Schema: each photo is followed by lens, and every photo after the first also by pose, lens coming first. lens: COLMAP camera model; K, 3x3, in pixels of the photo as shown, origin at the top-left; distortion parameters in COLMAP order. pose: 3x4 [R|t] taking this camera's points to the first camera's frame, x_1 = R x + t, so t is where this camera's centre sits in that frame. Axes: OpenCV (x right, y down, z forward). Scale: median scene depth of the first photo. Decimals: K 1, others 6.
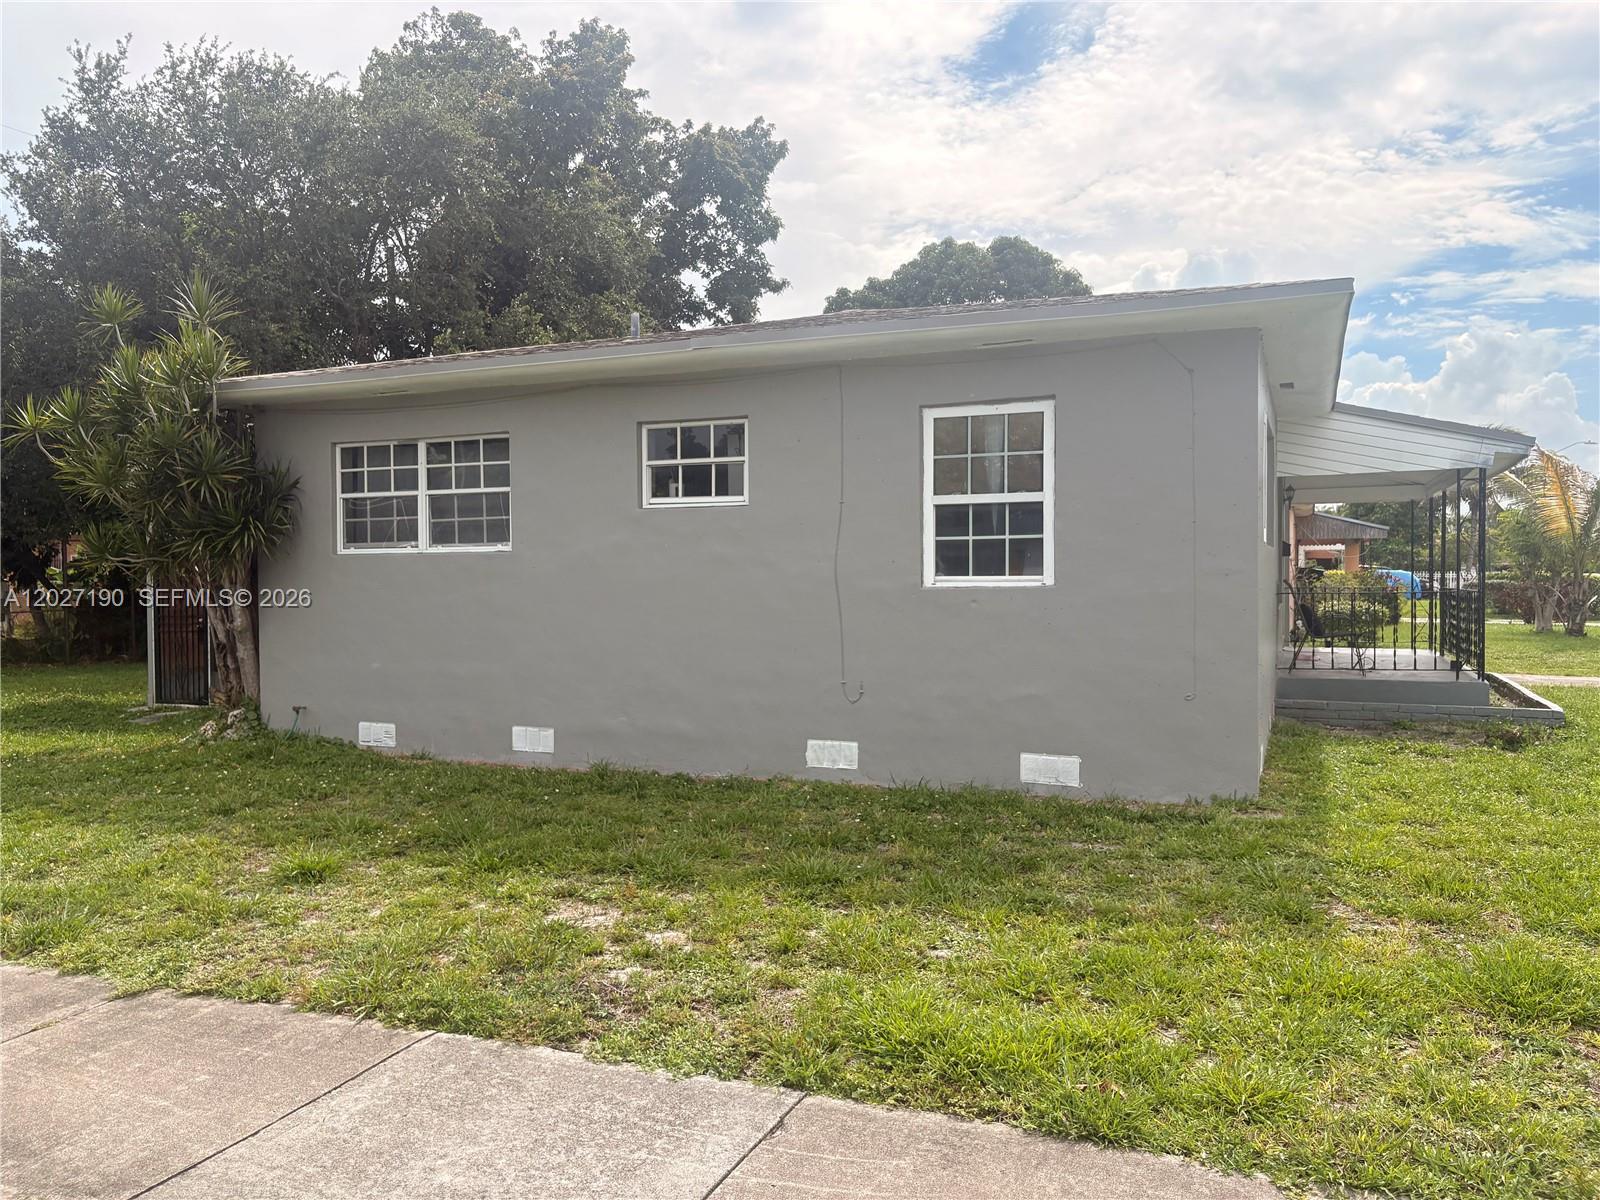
lens RADIAL K [[1211.9, 0, 800.0], [0, 1211.9, 600.0], [0, 0, 1]] dist [0.050578, -0.080134]
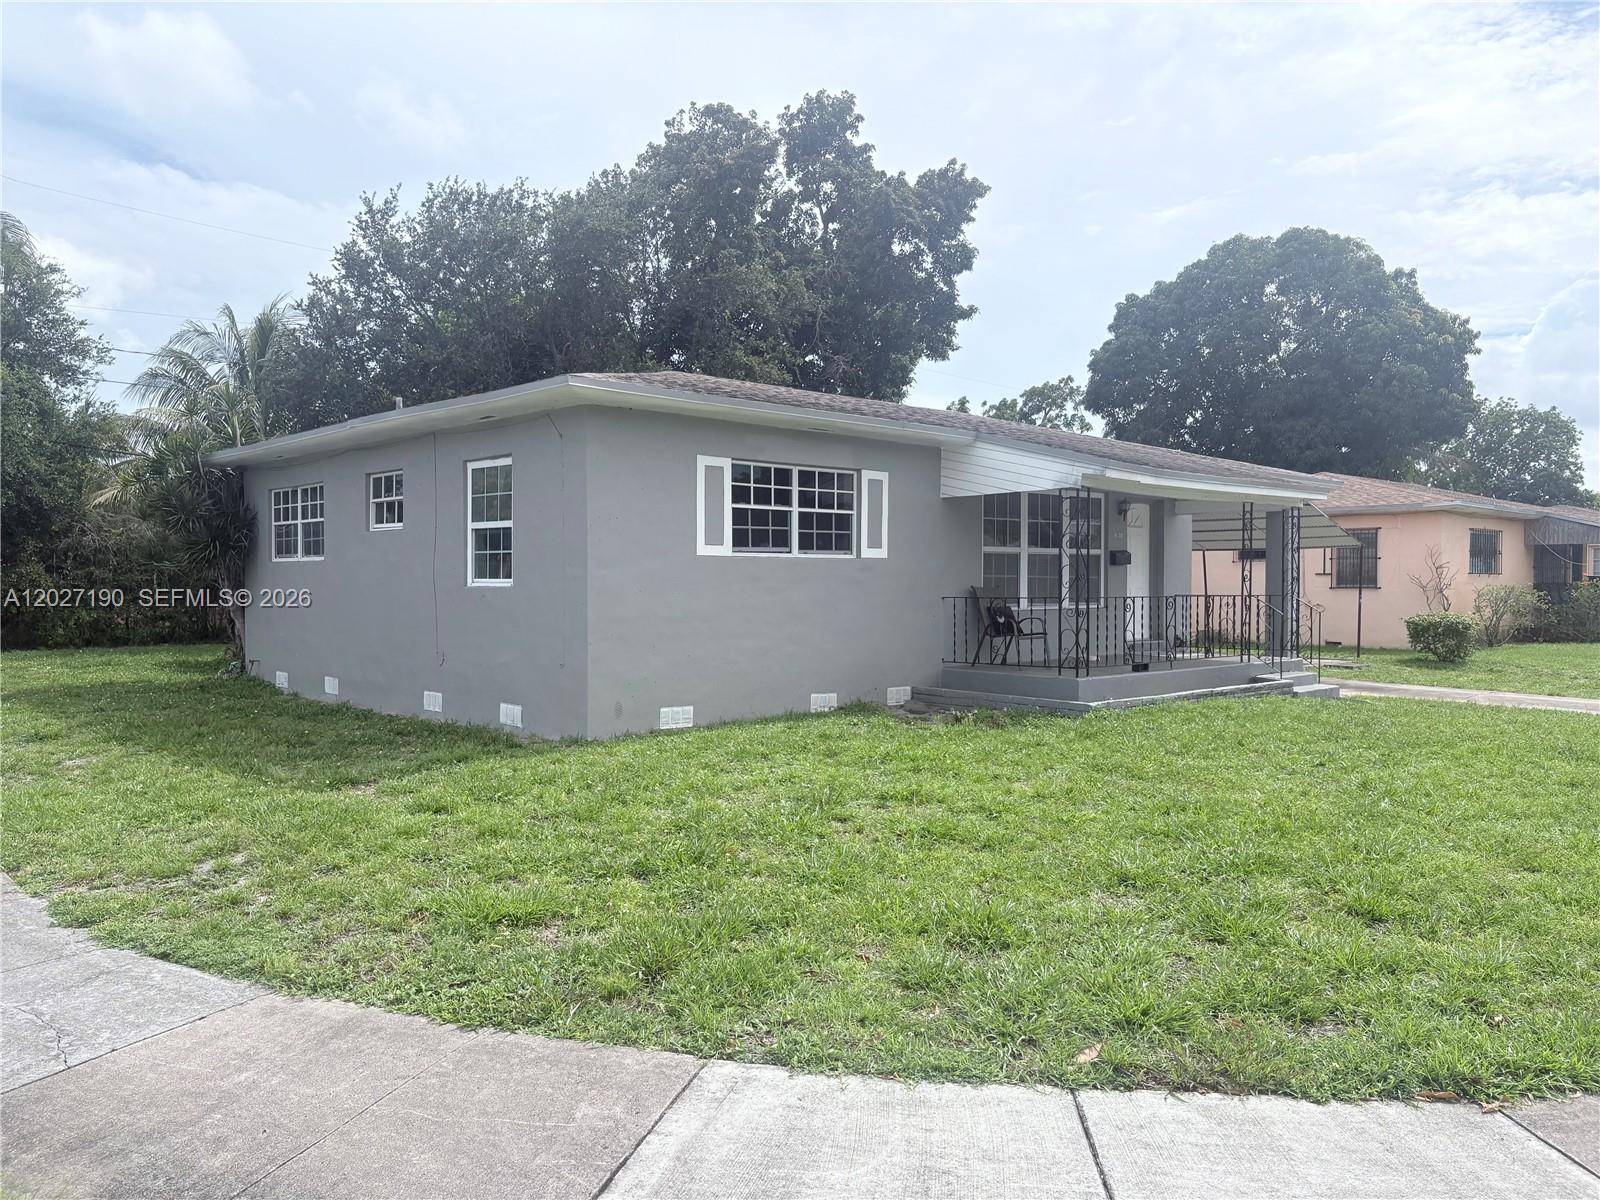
lens RADIAL K [[1211.9, 0, 800.0], [0, 1211.9, 600.0], [0, 0, 1]] dist [0.050578, -0.080134]
pose [[0.914145, 0.014766, -0.405118, 0.291701], [-0.016410, 0.999865, -0.000584, 0.000060], [0.405055, 0.007182, 0.914264, -0.045749]]
